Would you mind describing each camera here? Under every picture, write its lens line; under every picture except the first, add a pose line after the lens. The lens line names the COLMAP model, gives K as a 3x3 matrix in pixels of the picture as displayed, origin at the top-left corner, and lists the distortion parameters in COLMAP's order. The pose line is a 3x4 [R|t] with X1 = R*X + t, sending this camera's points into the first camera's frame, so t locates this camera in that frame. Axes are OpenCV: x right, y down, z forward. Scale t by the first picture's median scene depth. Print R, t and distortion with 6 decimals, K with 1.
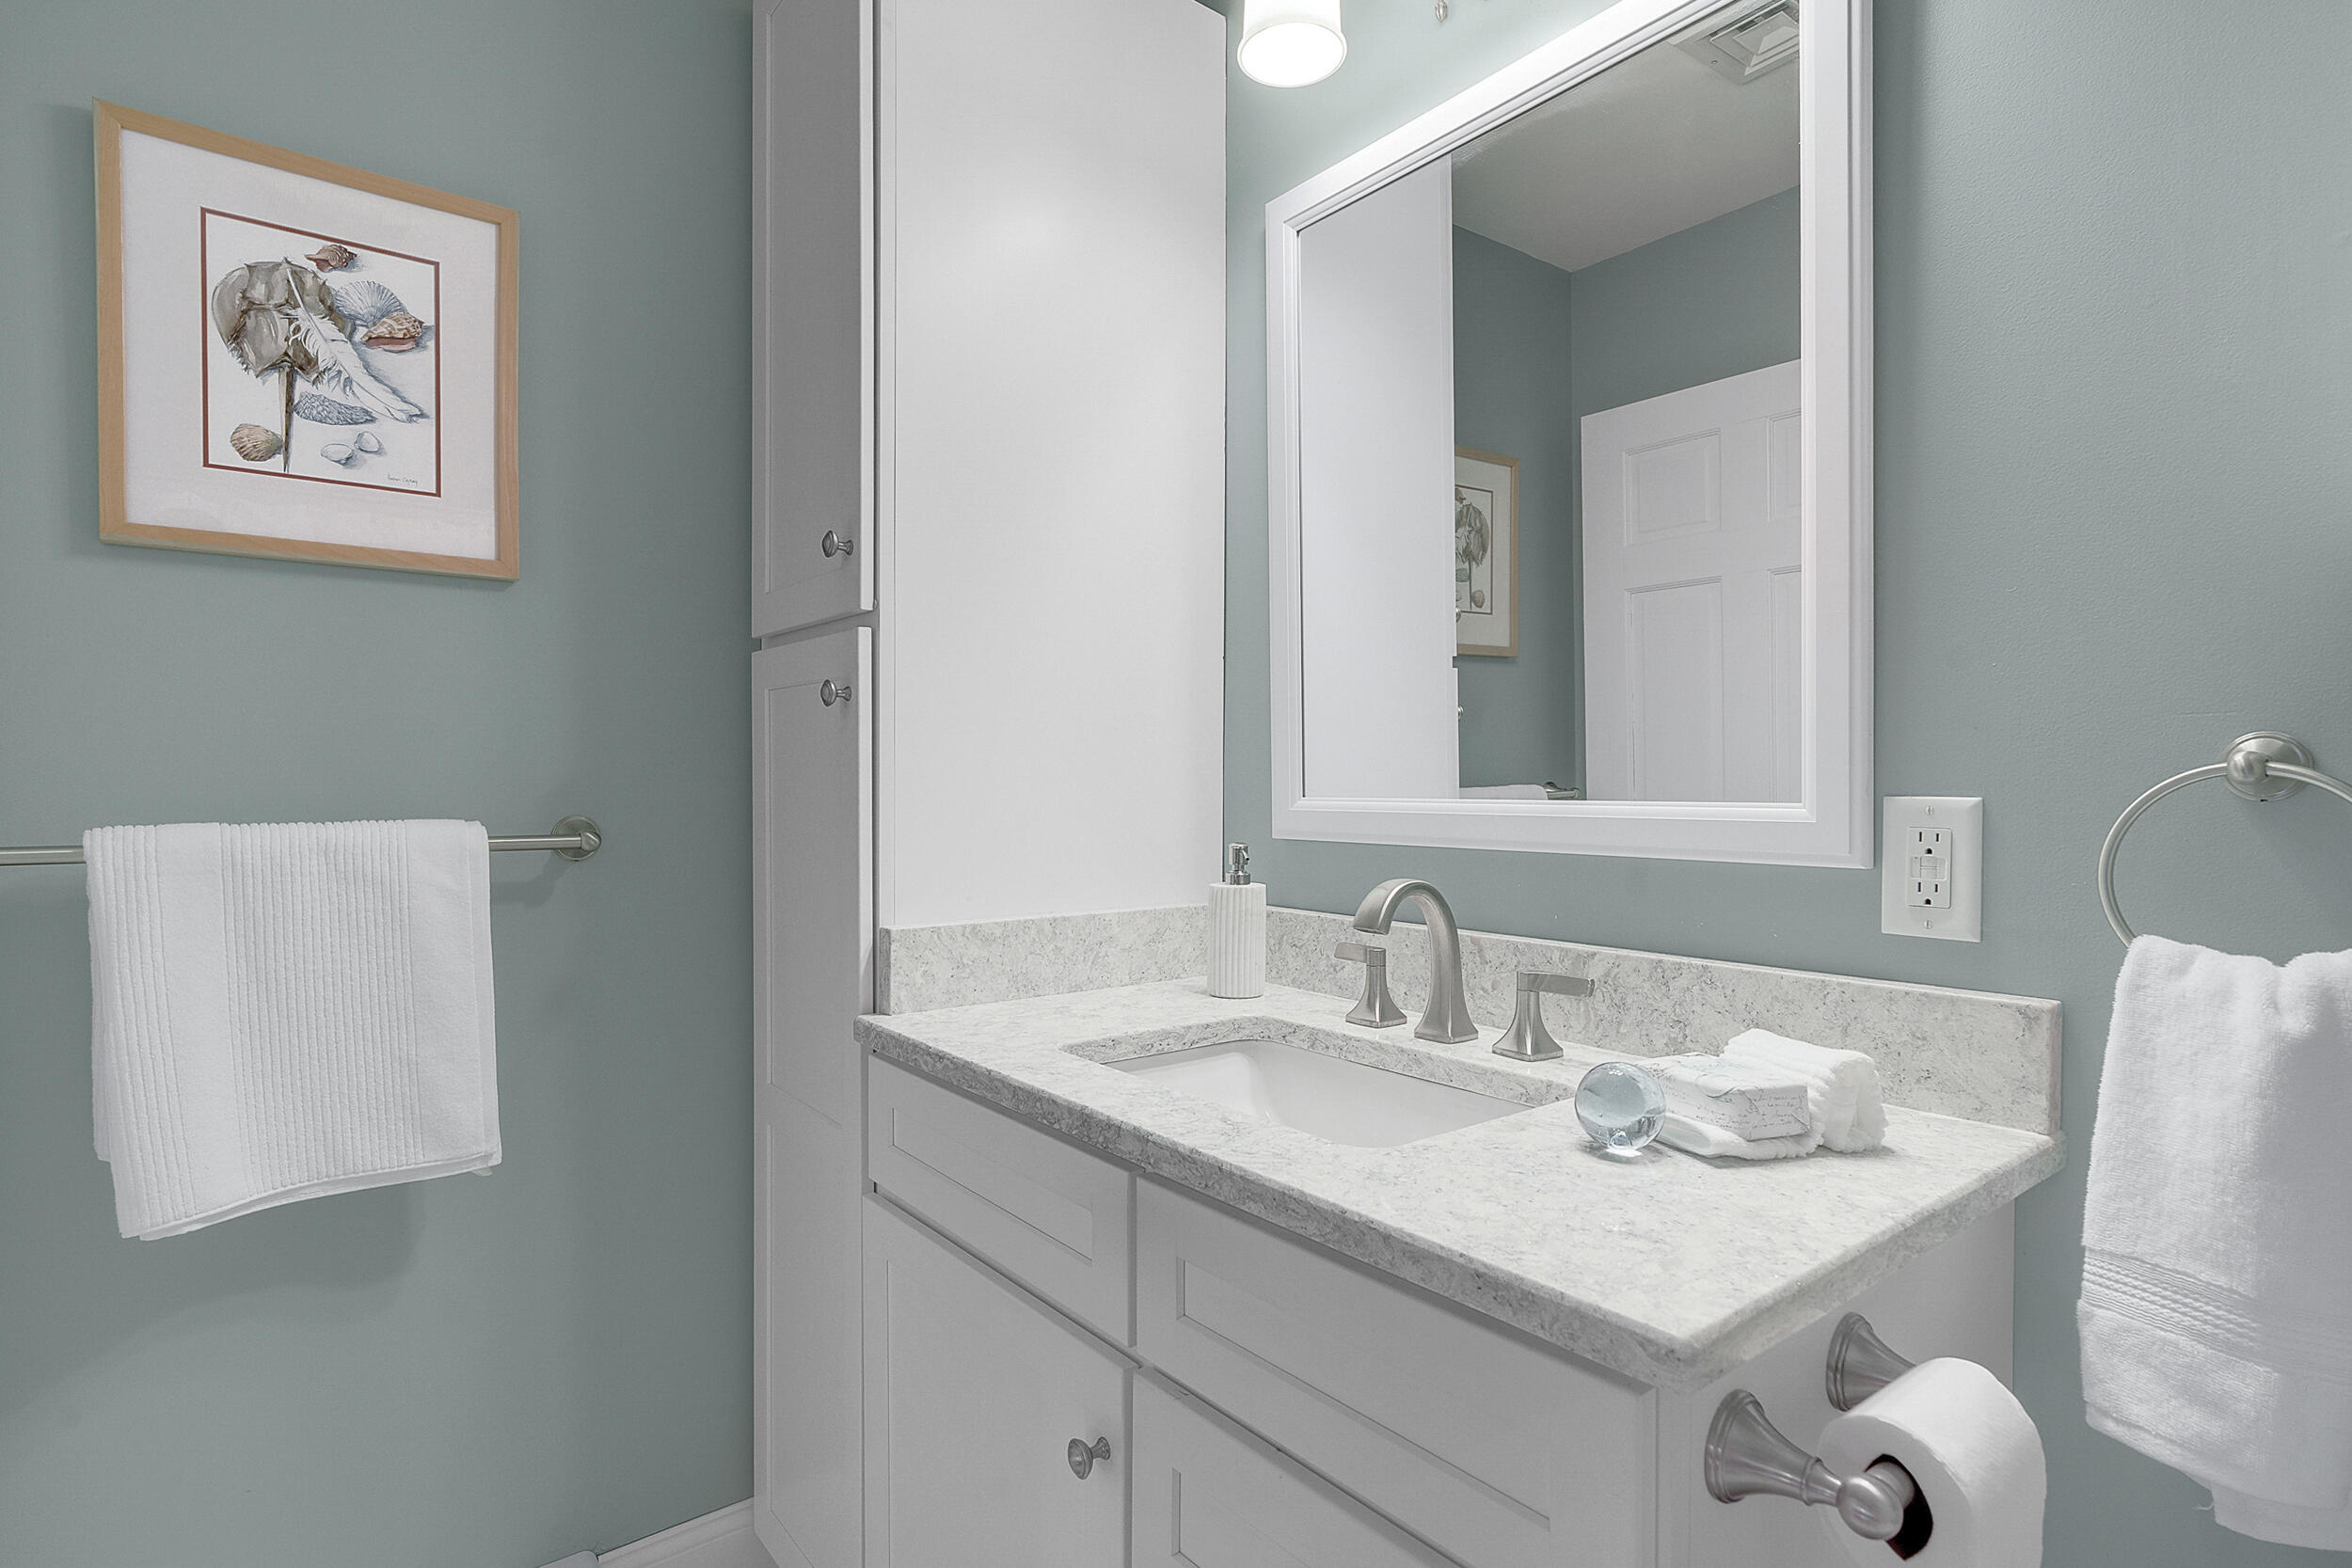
lens RADIAL K [[1194.4, 0, 1174.4], [0, 1194.4, 774.3], [0, 0, 1]] dist [-0.001748, -0.000308]
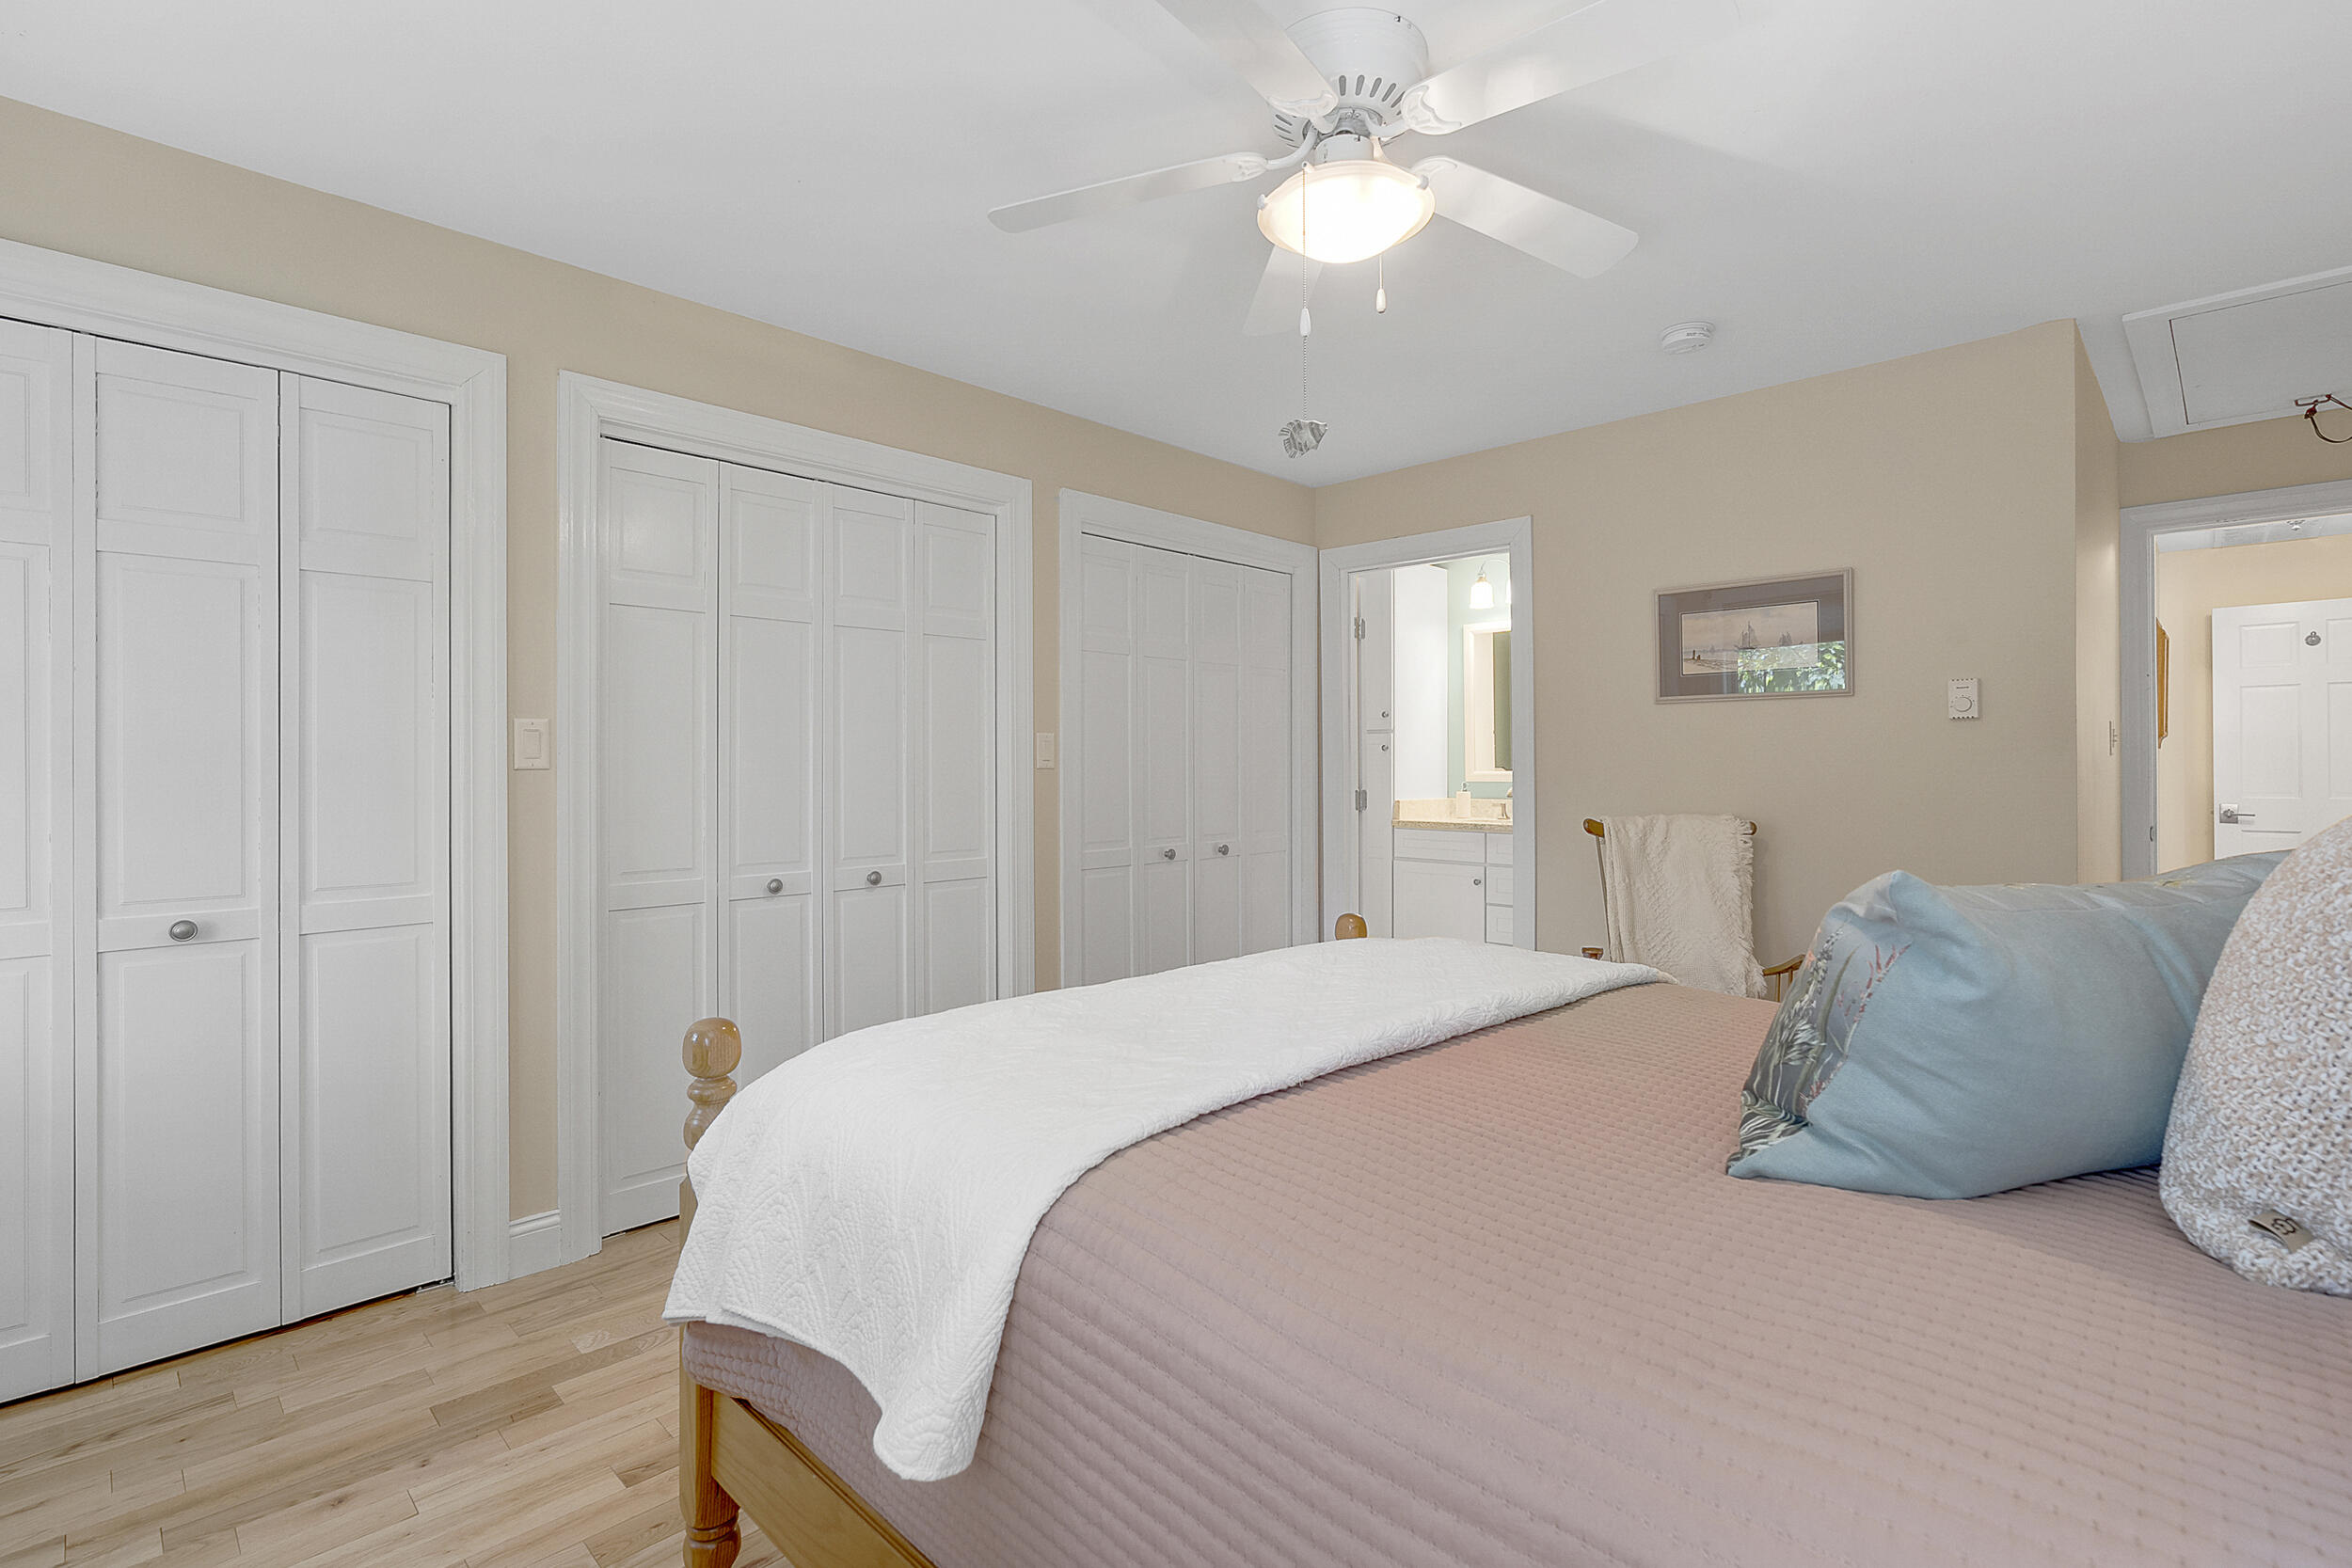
lens RADIAL K [[1114.1, 0, 1188.6], [0, 1114.1, 766.7], [0, 0, 1]] dist [-0.001480, -0.000027]
pose [[0.989560, -0.000806, 0.144117, -2.188213], [0.000417, 0.999996, 0.002732, -0.011480], [-0.144119, -0.002644, 0.989557, -4.071510]]
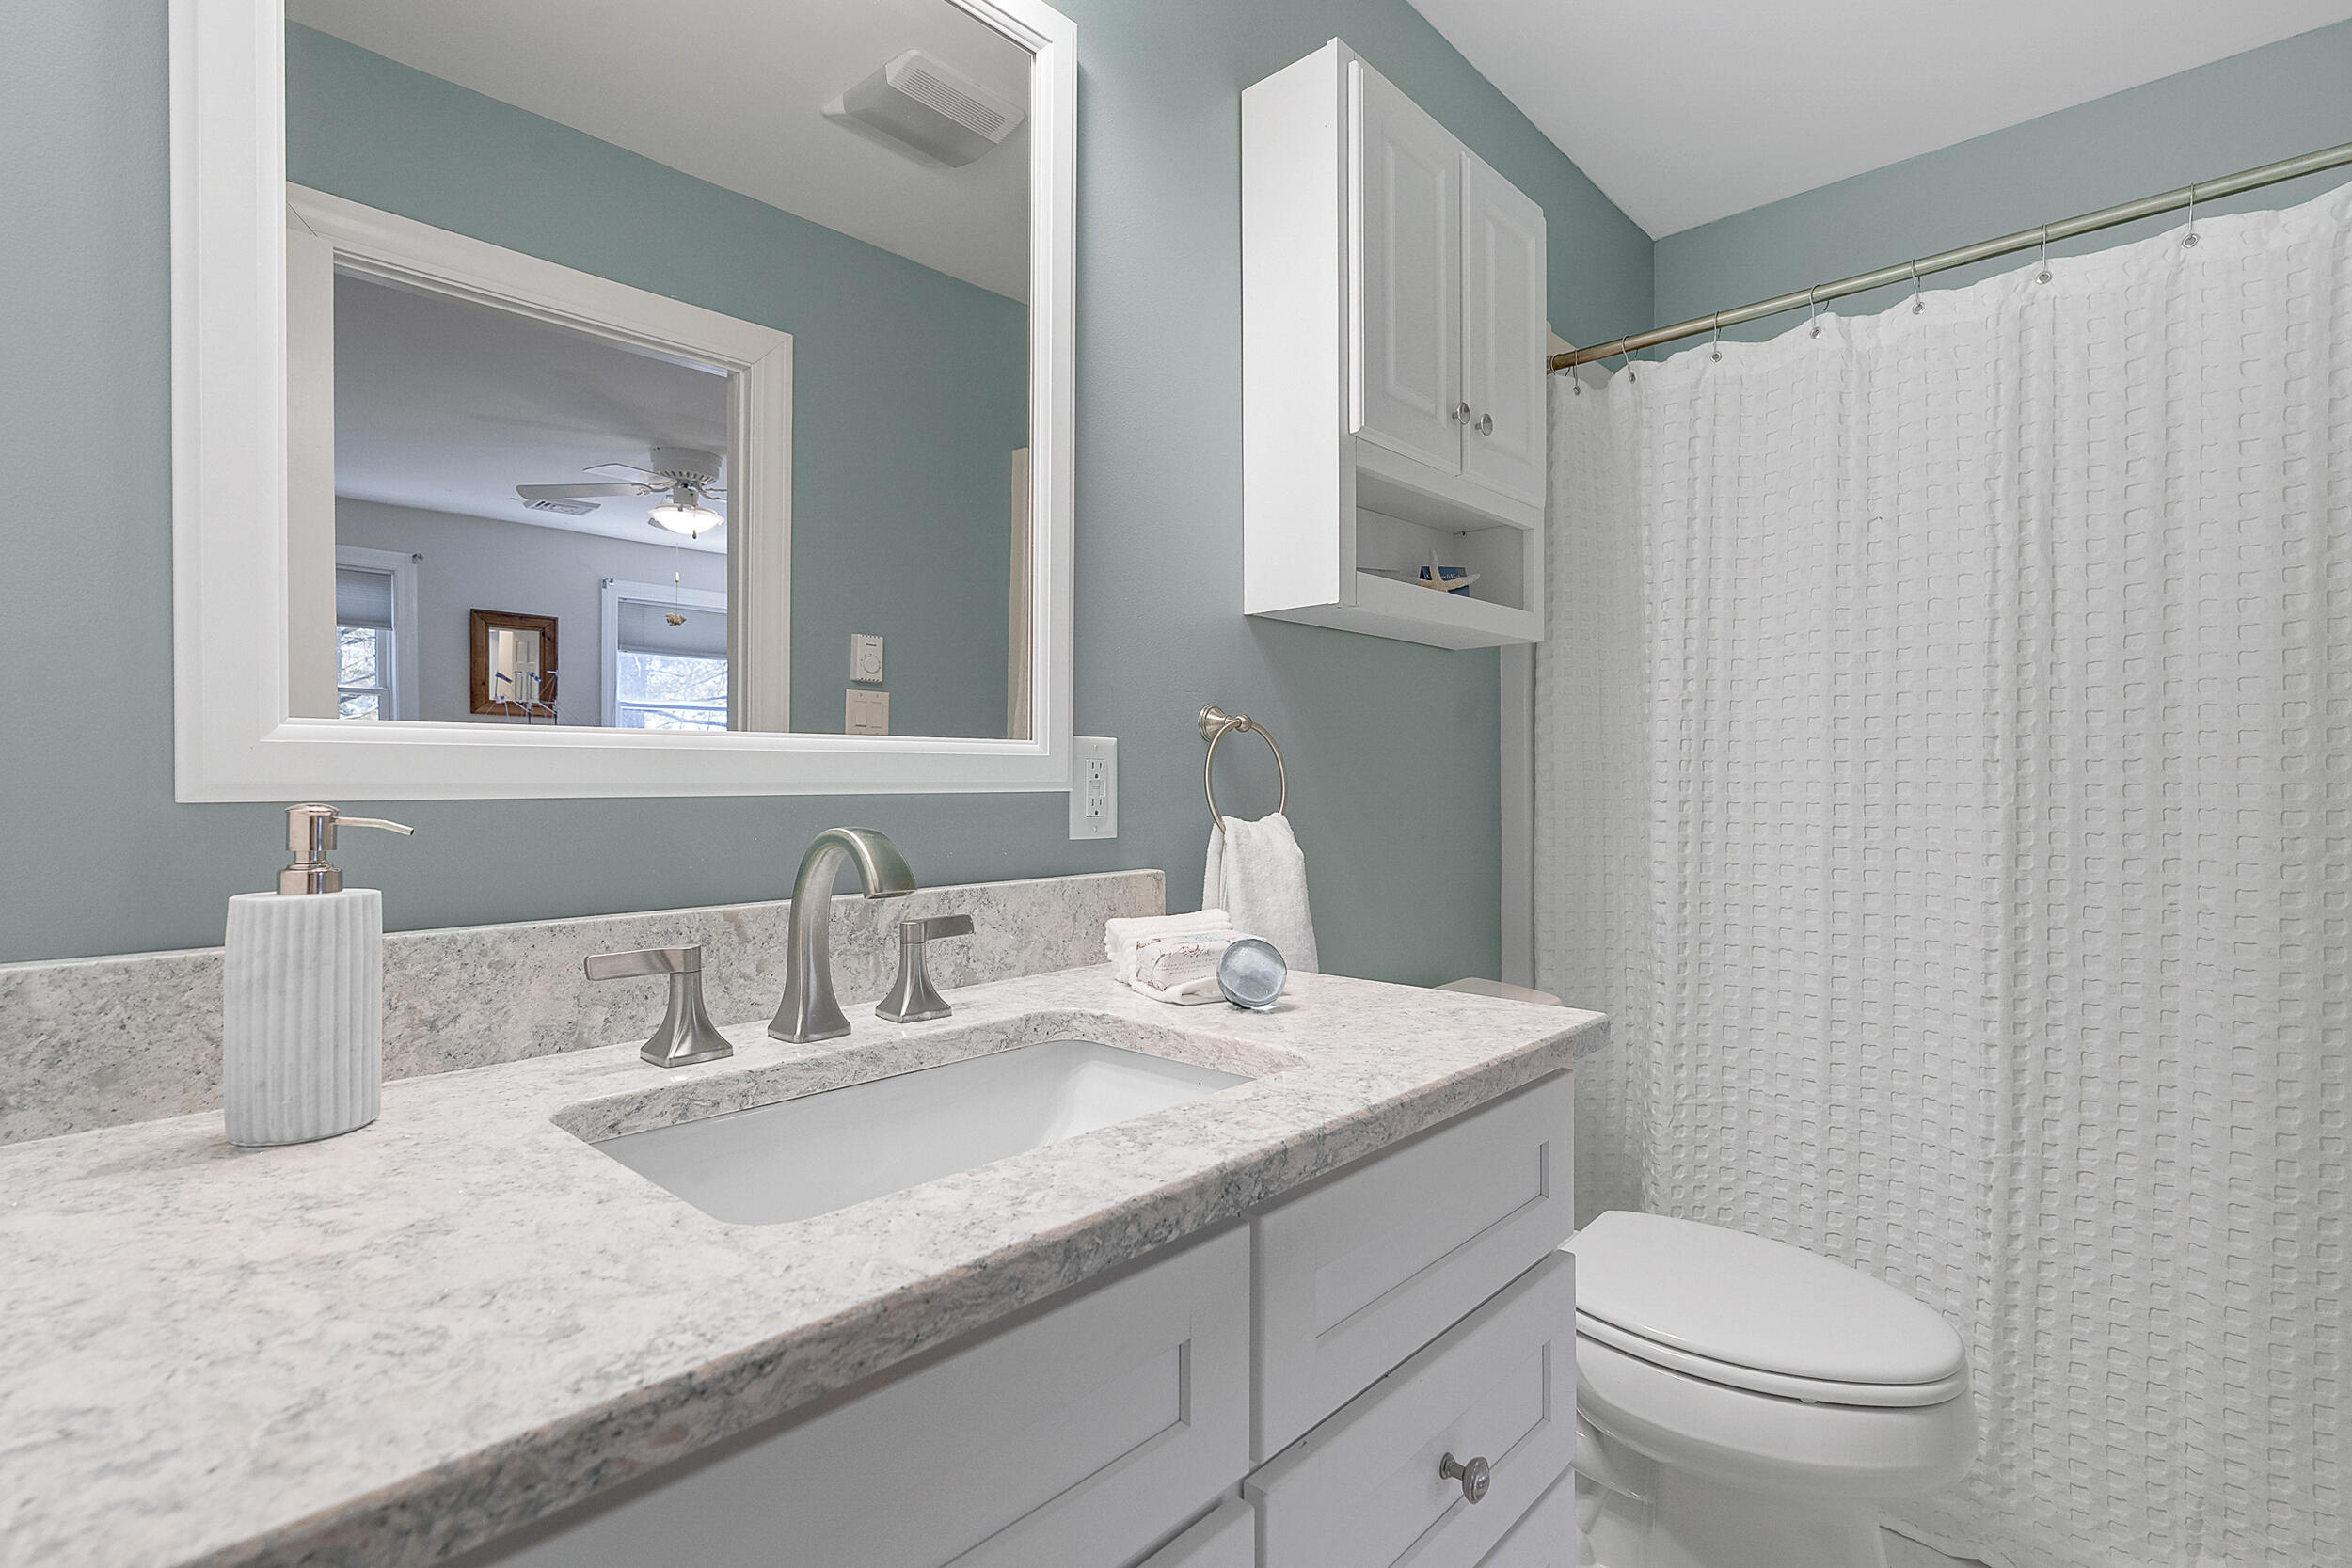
lens RADIAL K [[1114.1, 0, 1188.6], [0, 1114.1, 766.7], [0, 0, 1]] dist [-0.001480, -0.000027]
pose [[-0.169692, 0.013055, 0.985411, -0.638358], [-0.003811, 0.999896, -0.013903, 0.068444], [-0.985490, -0.006114, -0.169625, 1.071759]]
